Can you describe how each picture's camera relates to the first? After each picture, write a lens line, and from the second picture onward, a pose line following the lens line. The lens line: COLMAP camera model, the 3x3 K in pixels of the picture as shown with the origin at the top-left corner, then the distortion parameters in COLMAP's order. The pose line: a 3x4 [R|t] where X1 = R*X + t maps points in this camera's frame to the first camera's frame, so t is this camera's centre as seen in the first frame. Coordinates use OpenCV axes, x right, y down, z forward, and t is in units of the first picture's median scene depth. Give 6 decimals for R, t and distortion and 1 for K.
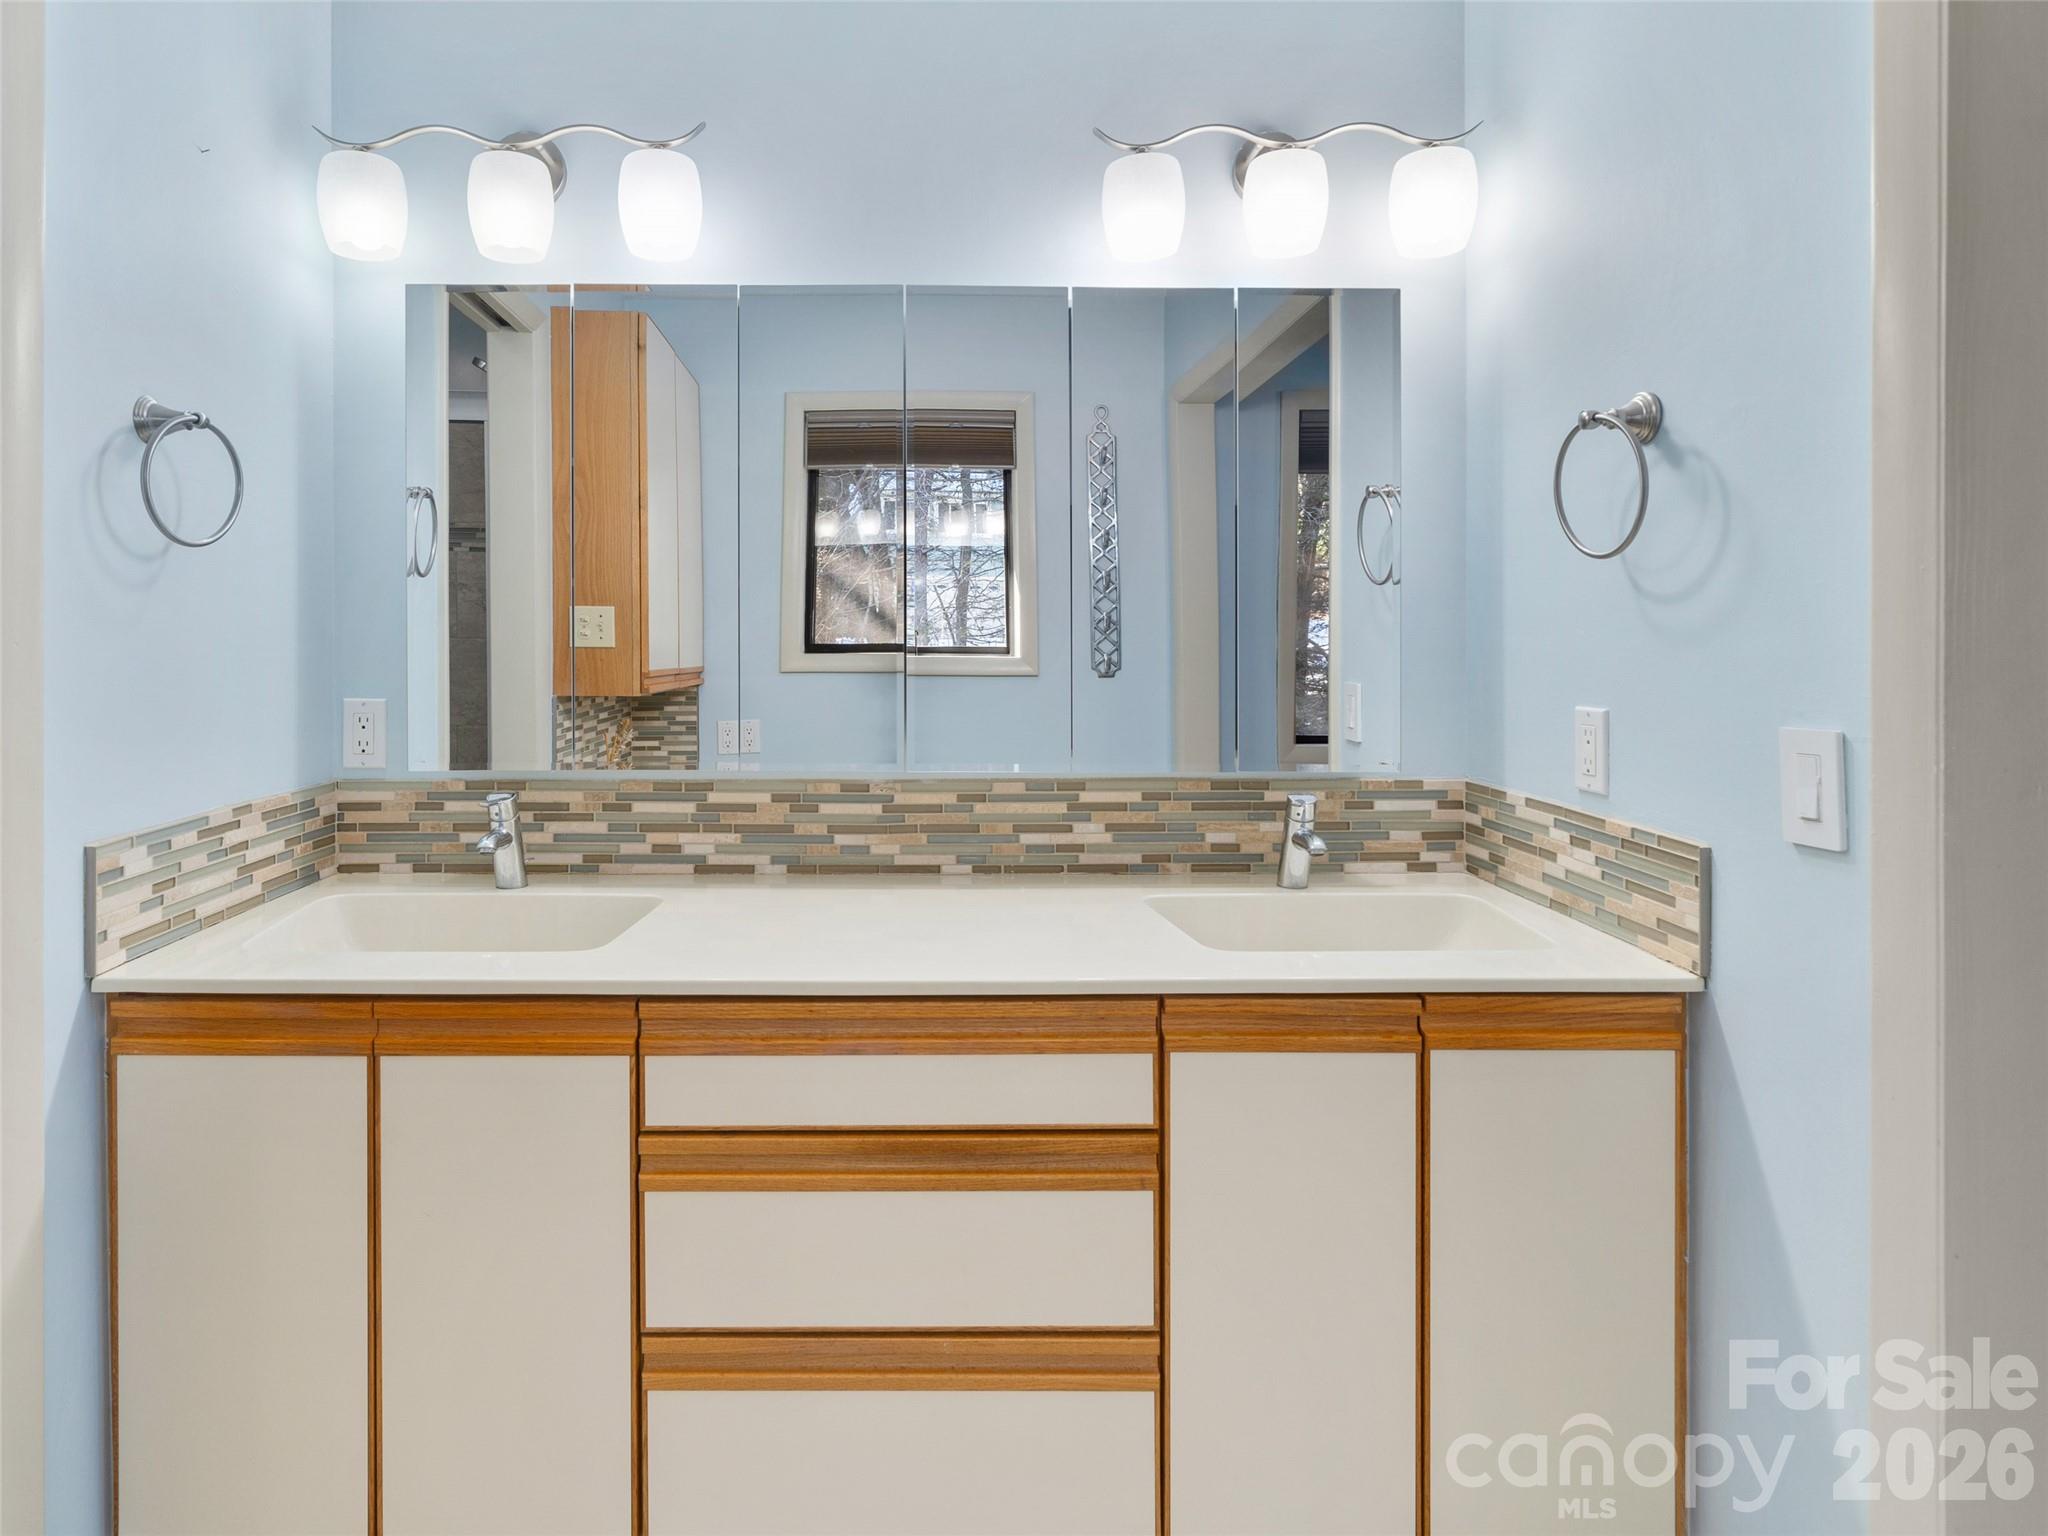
lens RADIAL K [[1135.2, 0, 1022.6], [0, 1135.2, 643.7], [0, 0, 1]] dist [0.001801, 0.000366]
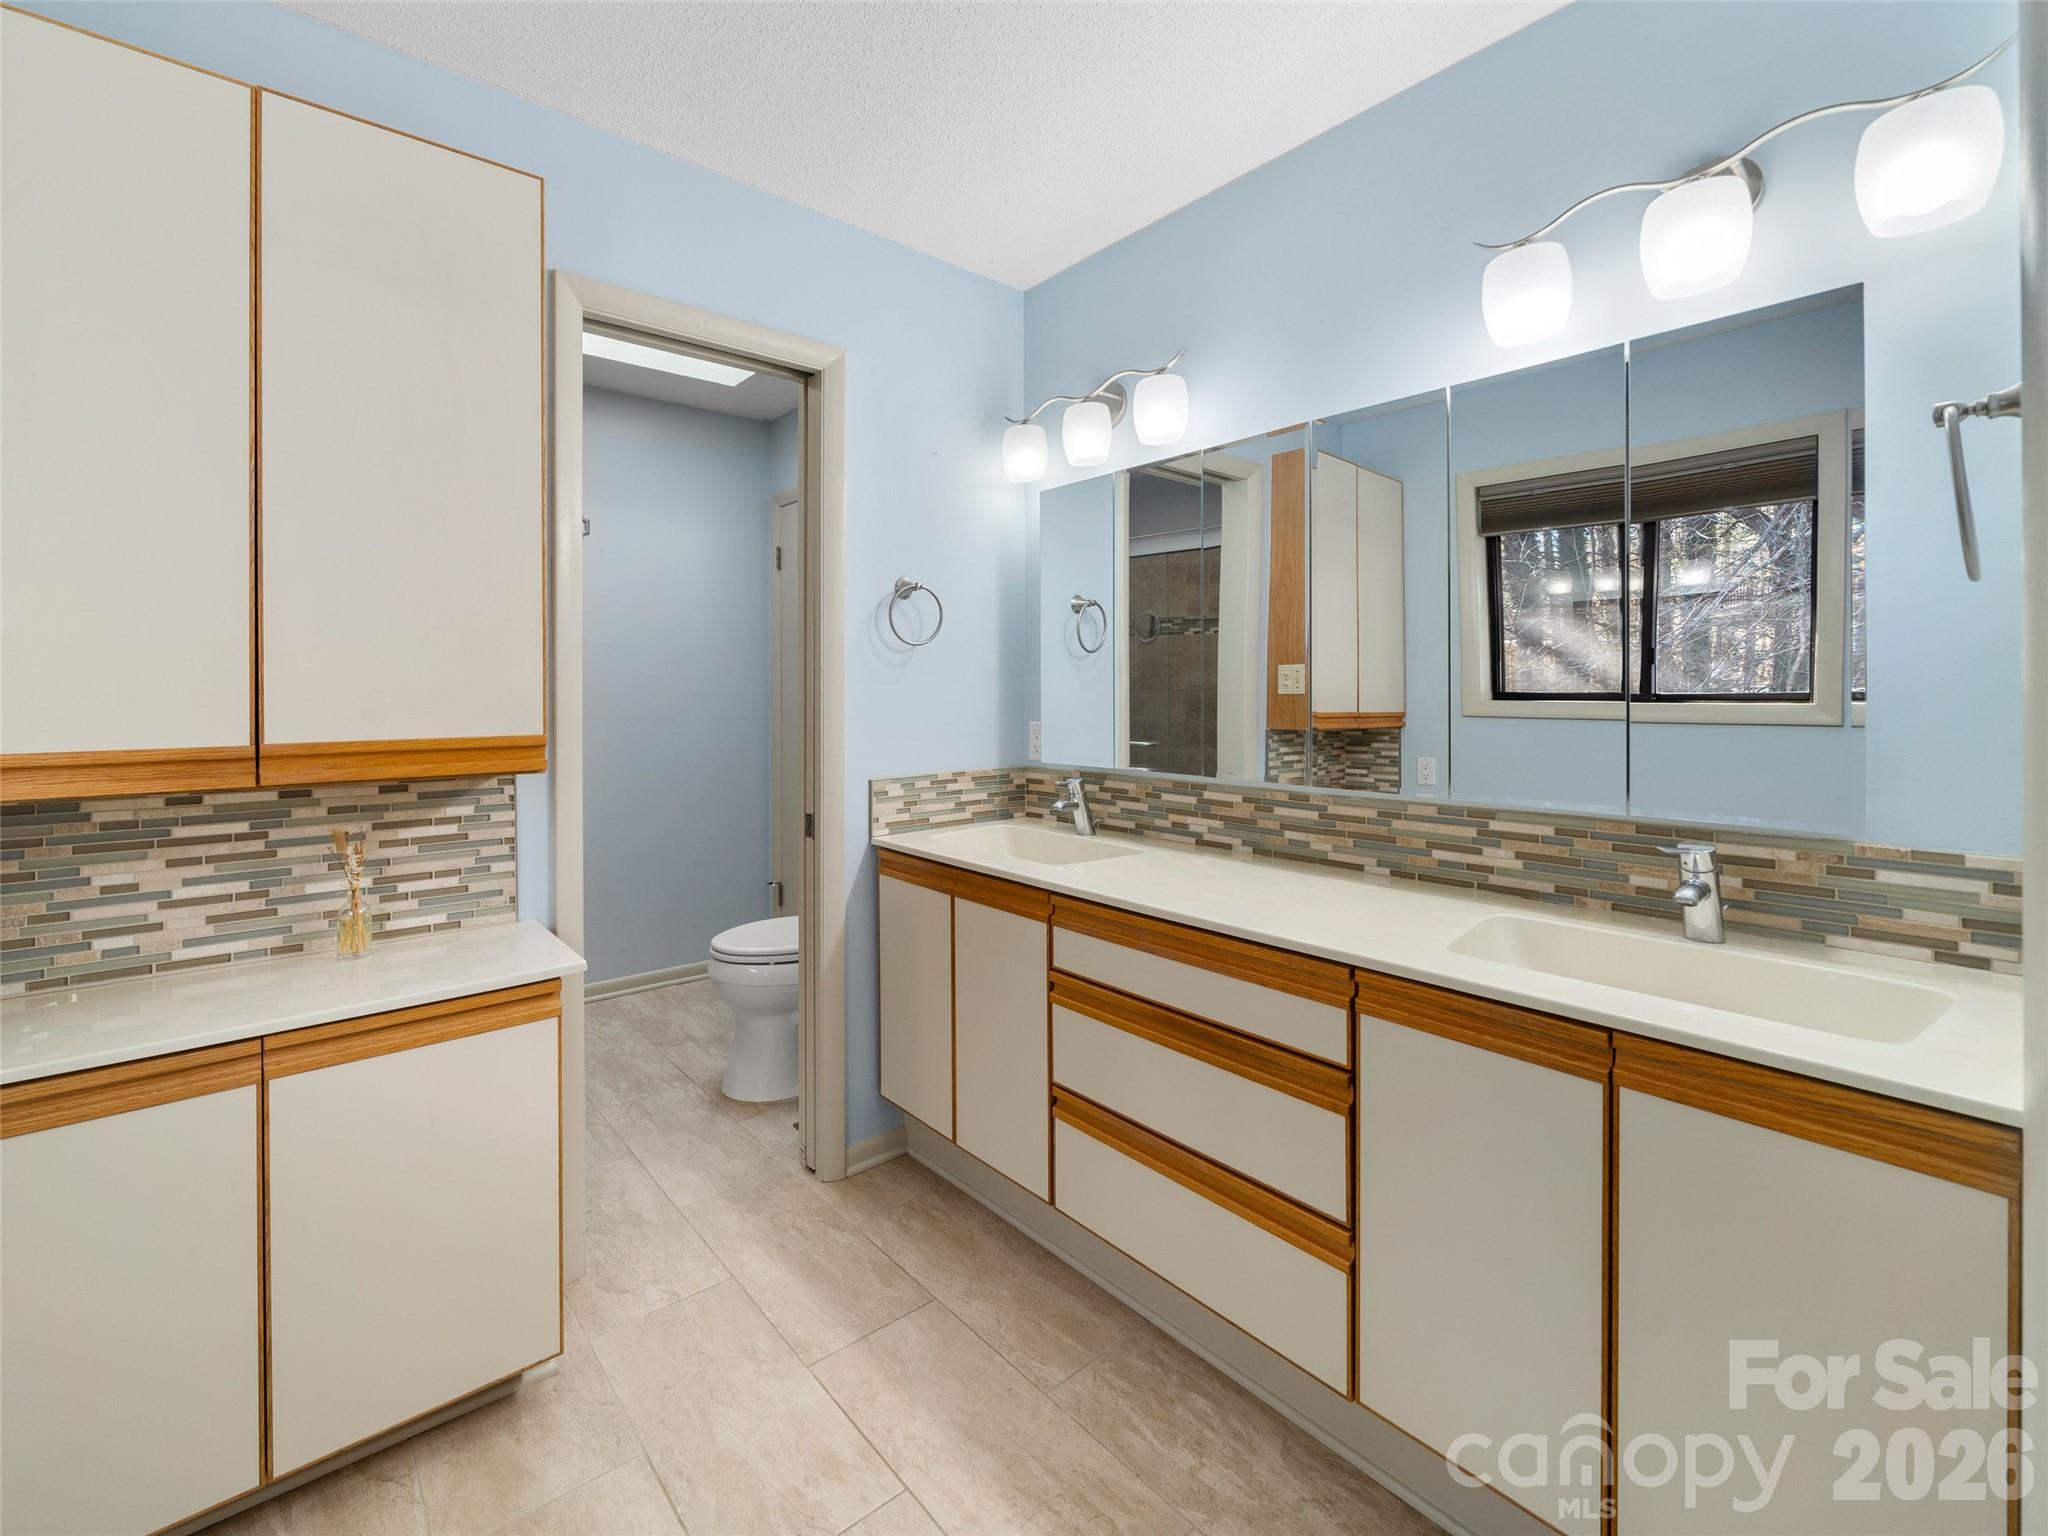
lens RADIAL K [[868.9, 0, 905.0], [0, 868.9, 686.1], [0, 0, 1]] dist [-0.005839, -0.000338]
pose [[0.589930, -0.007321, -0.807421, 0.410038], [0.001190, 0.999966, -0.008198, 0.002494], [0.807454, 0.003875, 0.589918, 0.014706]]
